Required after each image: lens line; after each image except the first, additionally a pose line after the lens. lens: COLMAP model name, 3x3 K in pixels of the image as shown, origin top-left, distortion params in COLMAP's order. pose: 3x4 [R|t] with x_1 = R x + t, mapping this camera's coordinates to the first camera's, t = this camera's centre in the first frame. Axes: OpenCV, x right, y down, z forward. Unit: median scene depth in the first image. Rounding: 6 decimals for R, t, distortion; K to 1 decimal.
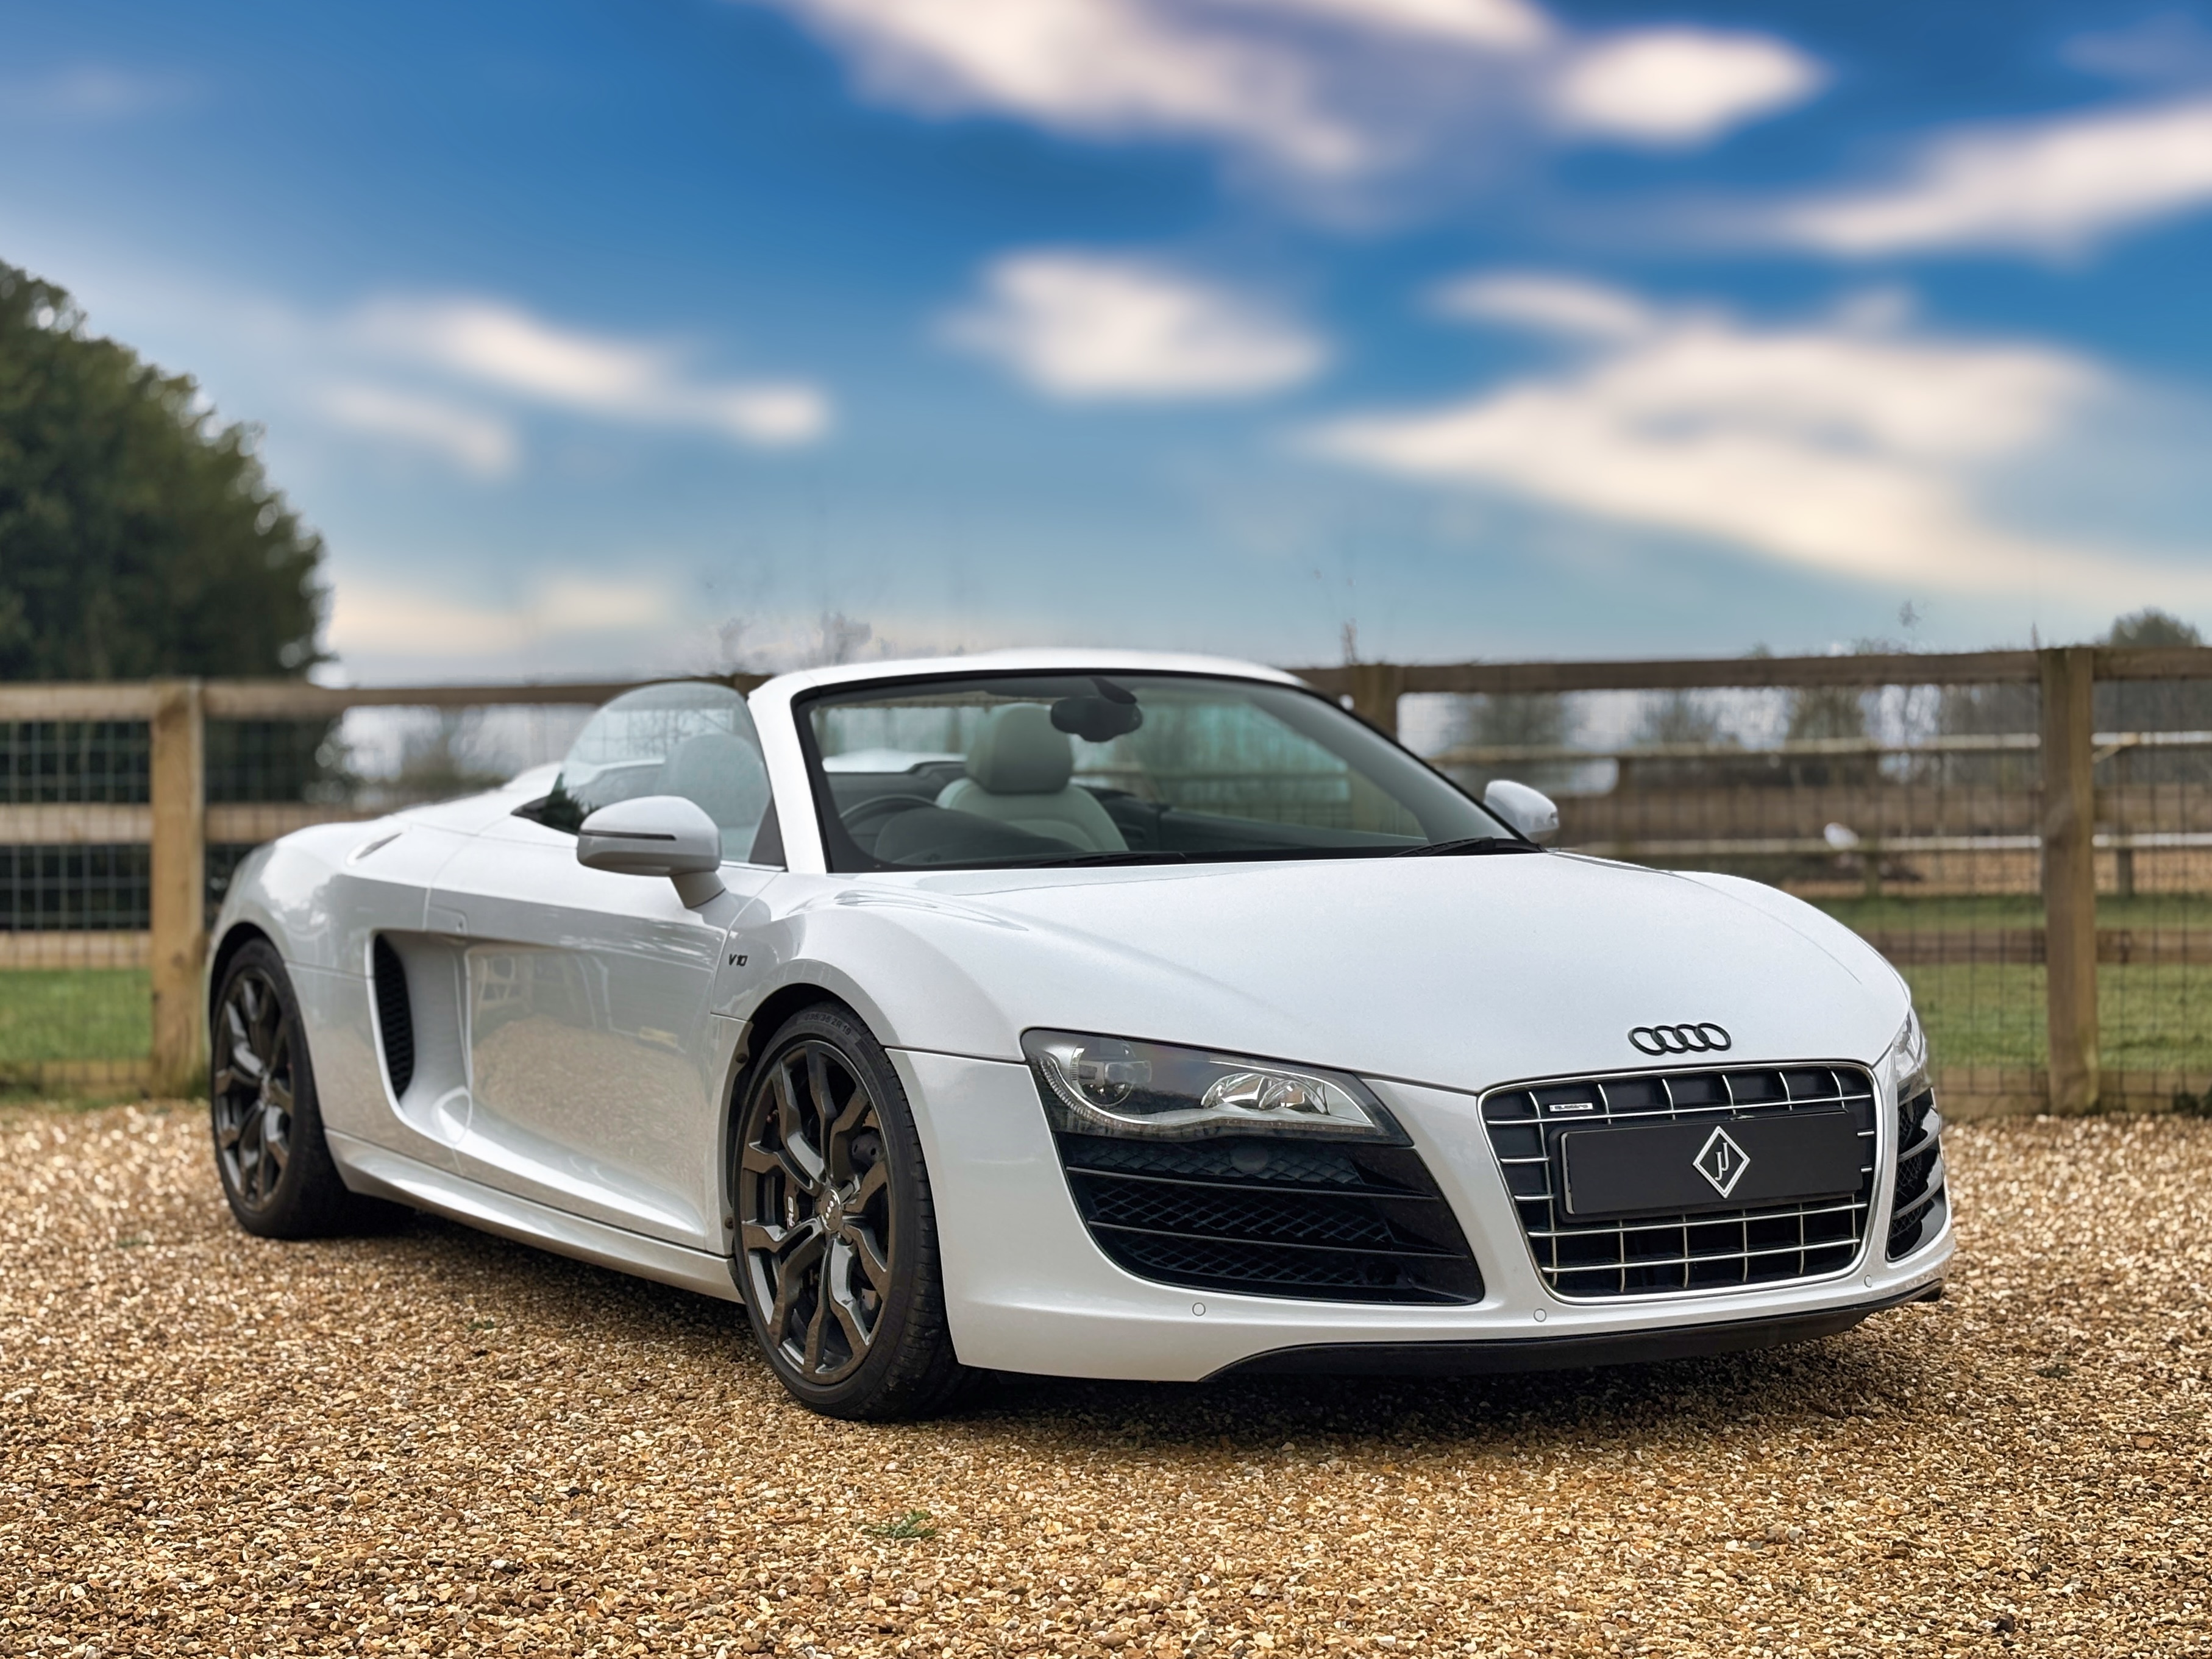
lens RADIAL K [[3669.0, 0, 993.3], [0, 3669.0, 827.4], [0, 0, 1]] dist [0.094157, -0.005440]
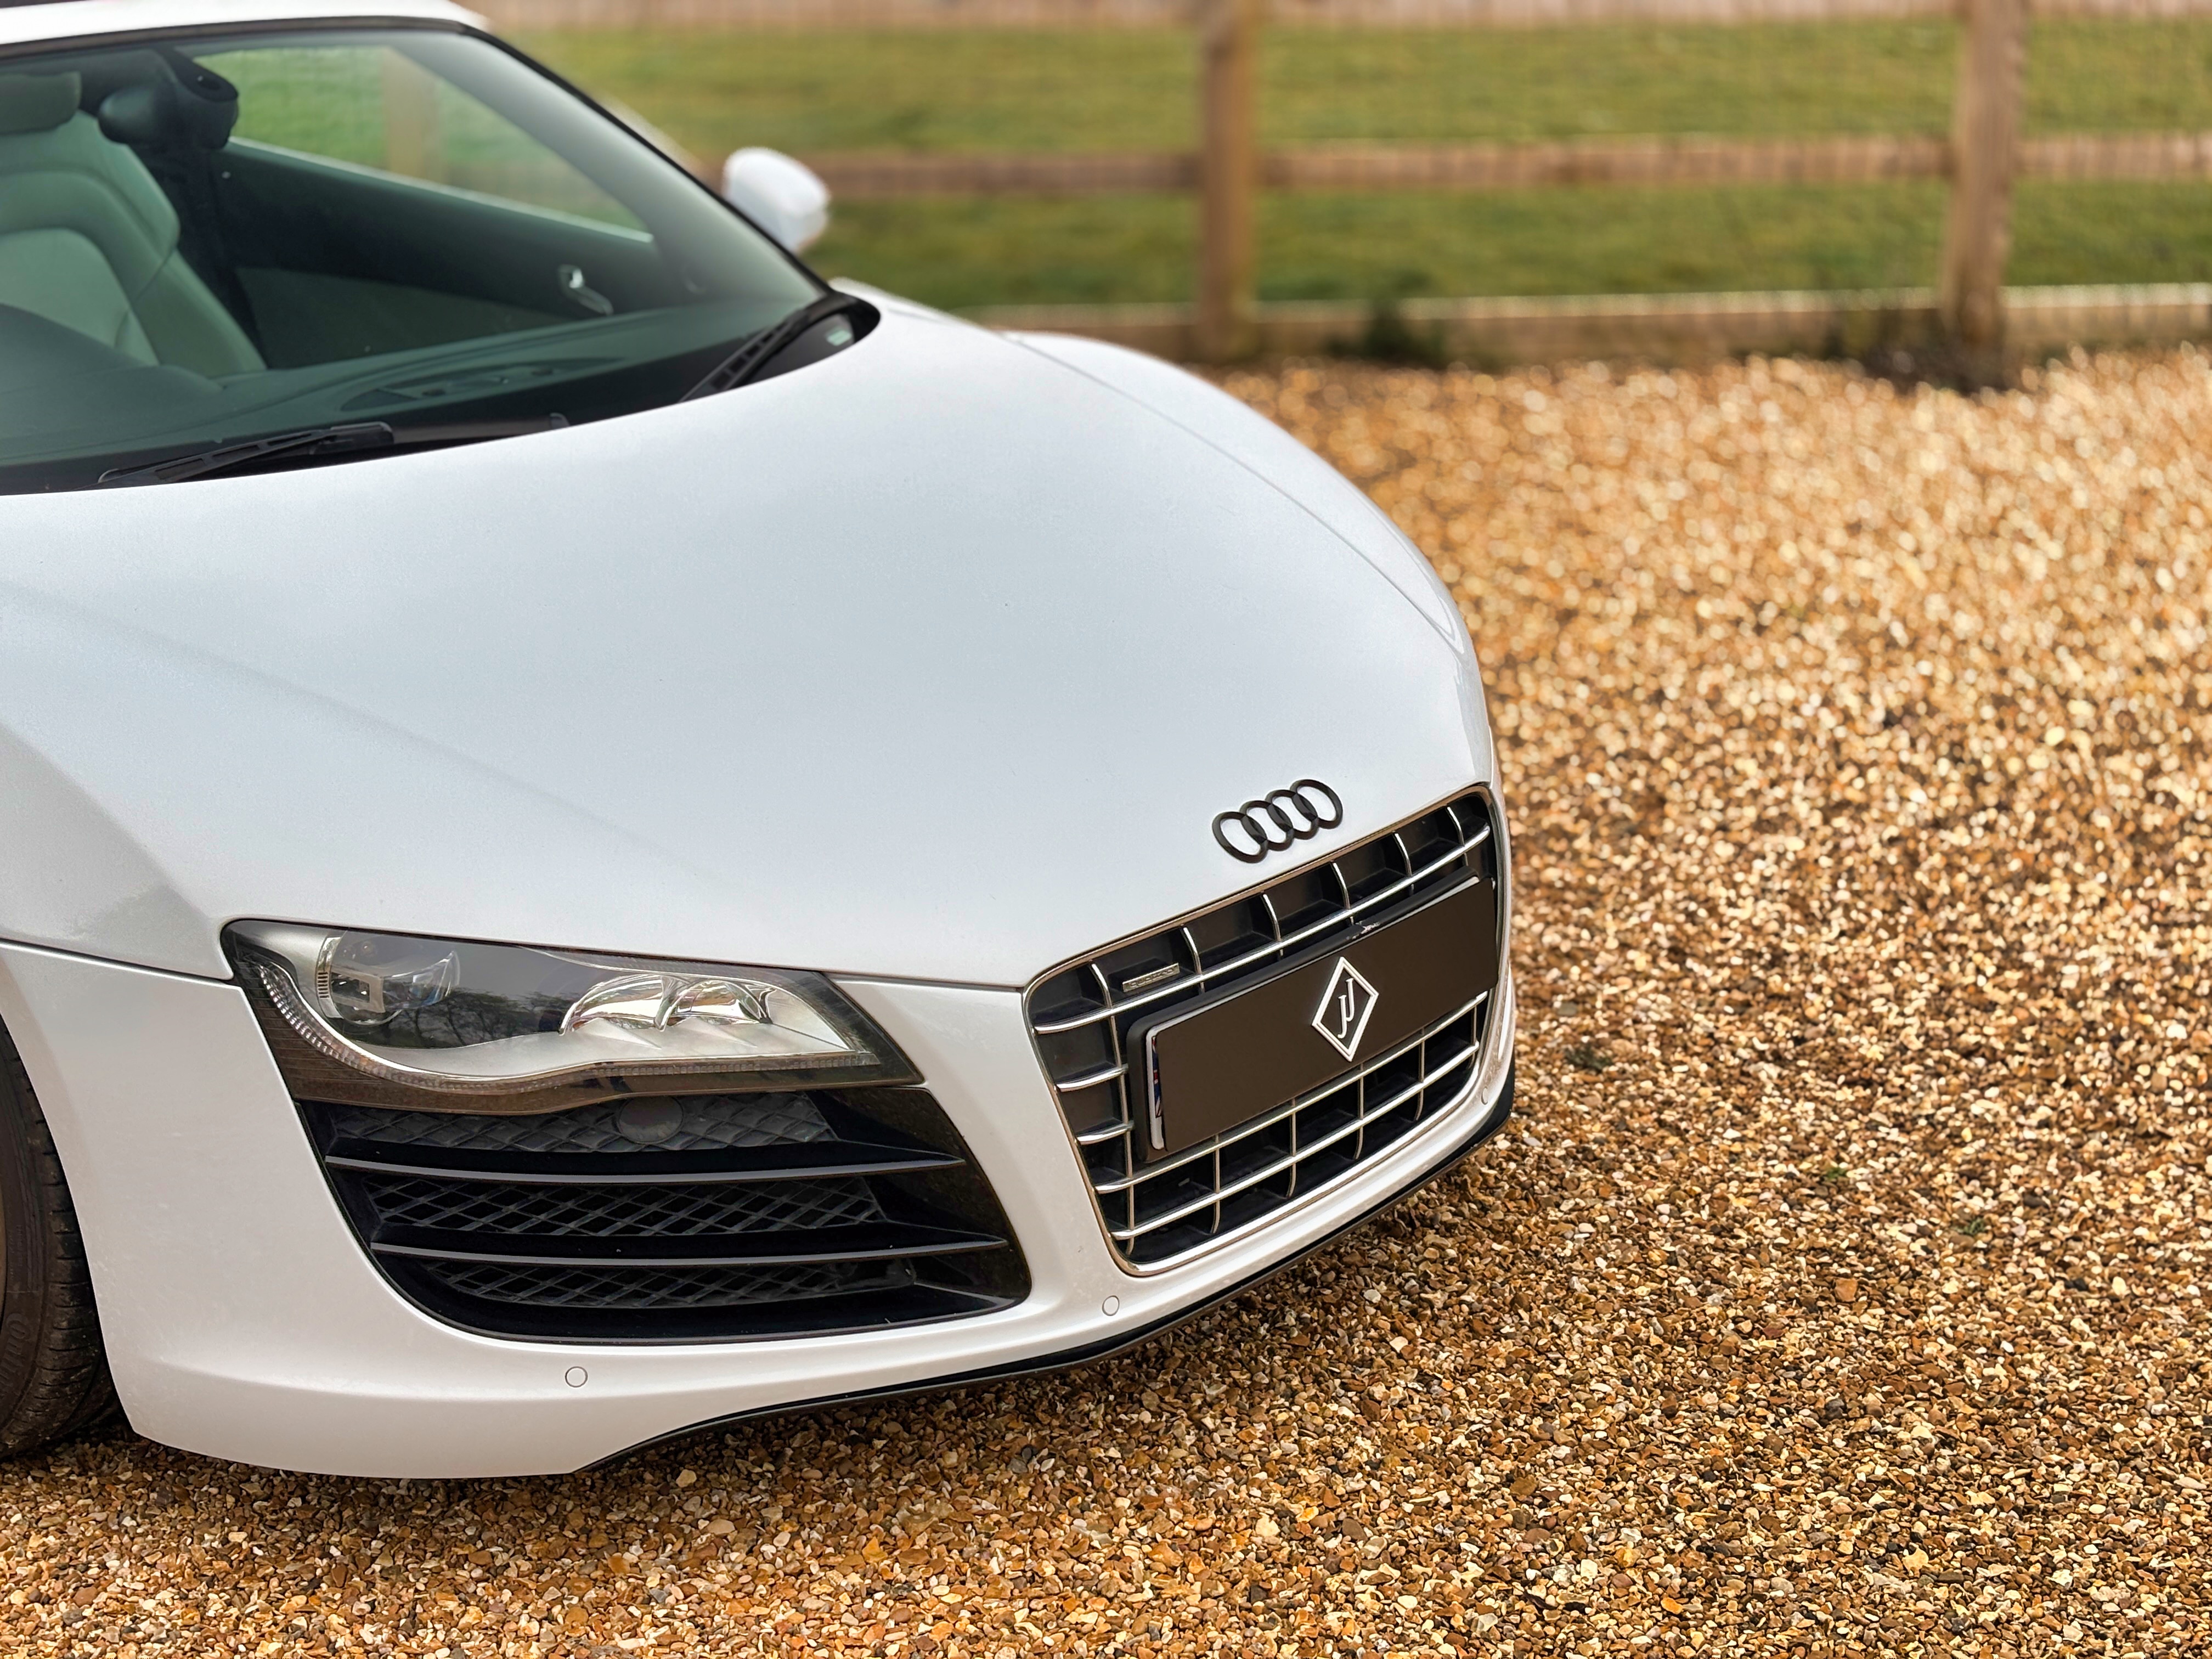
lens RADIAL K [[3290.9, 0, 1104.8], [0, 3290.9, 811.1], [0, 0, 1]] dist [0.262571, -1.127682]
pose [[0.934472, -0.094608, 0.343237, -0.040255], [-0.014992, 0.952738, 0.303424, -0.120557], [-0.355721, -0.288687, 0.888888, 0.507934]]
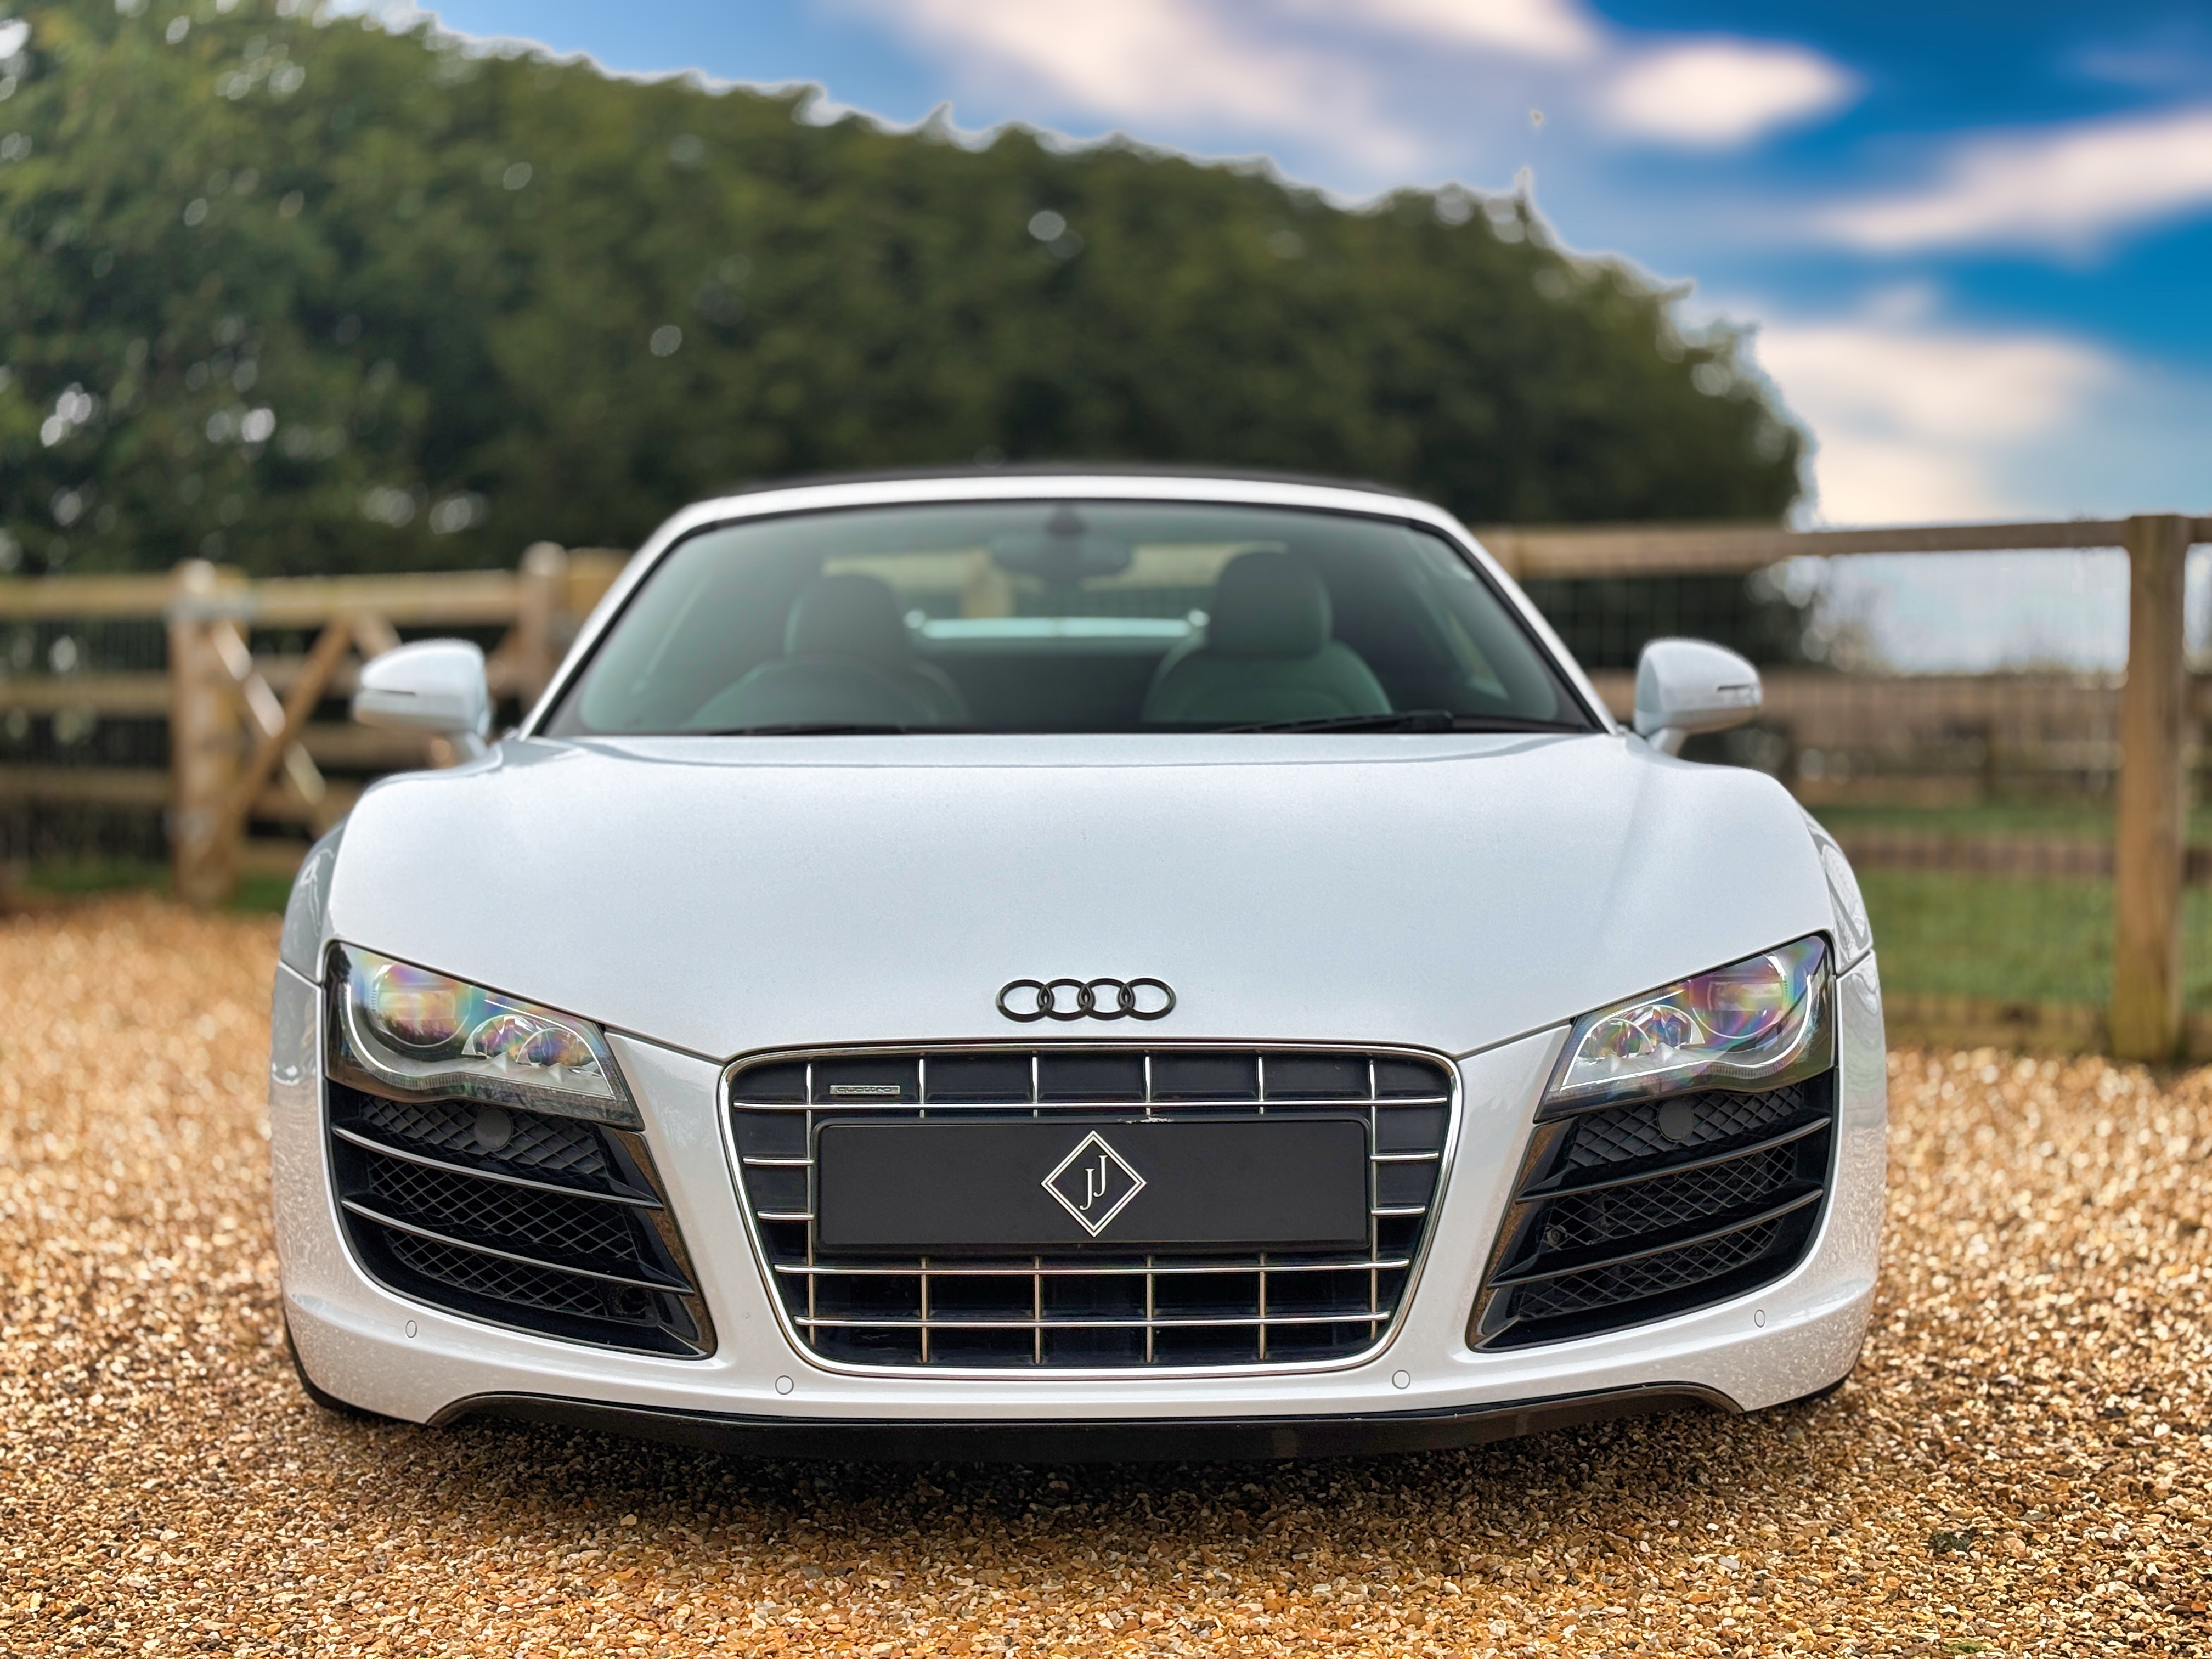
lens RADIAL K [[3290.9, 0, 1104.8], [0, 3290.9, 811.1], [0, 0, 1]] dist [0.262571, -1.127682]
pose [[0.877334, 0.028410, -0.479038, 0.492245], [-0.015049, 0.999384, 0.031708, 0.002737], [0.479644, -0.020609, 0.877221, 0.470723]]
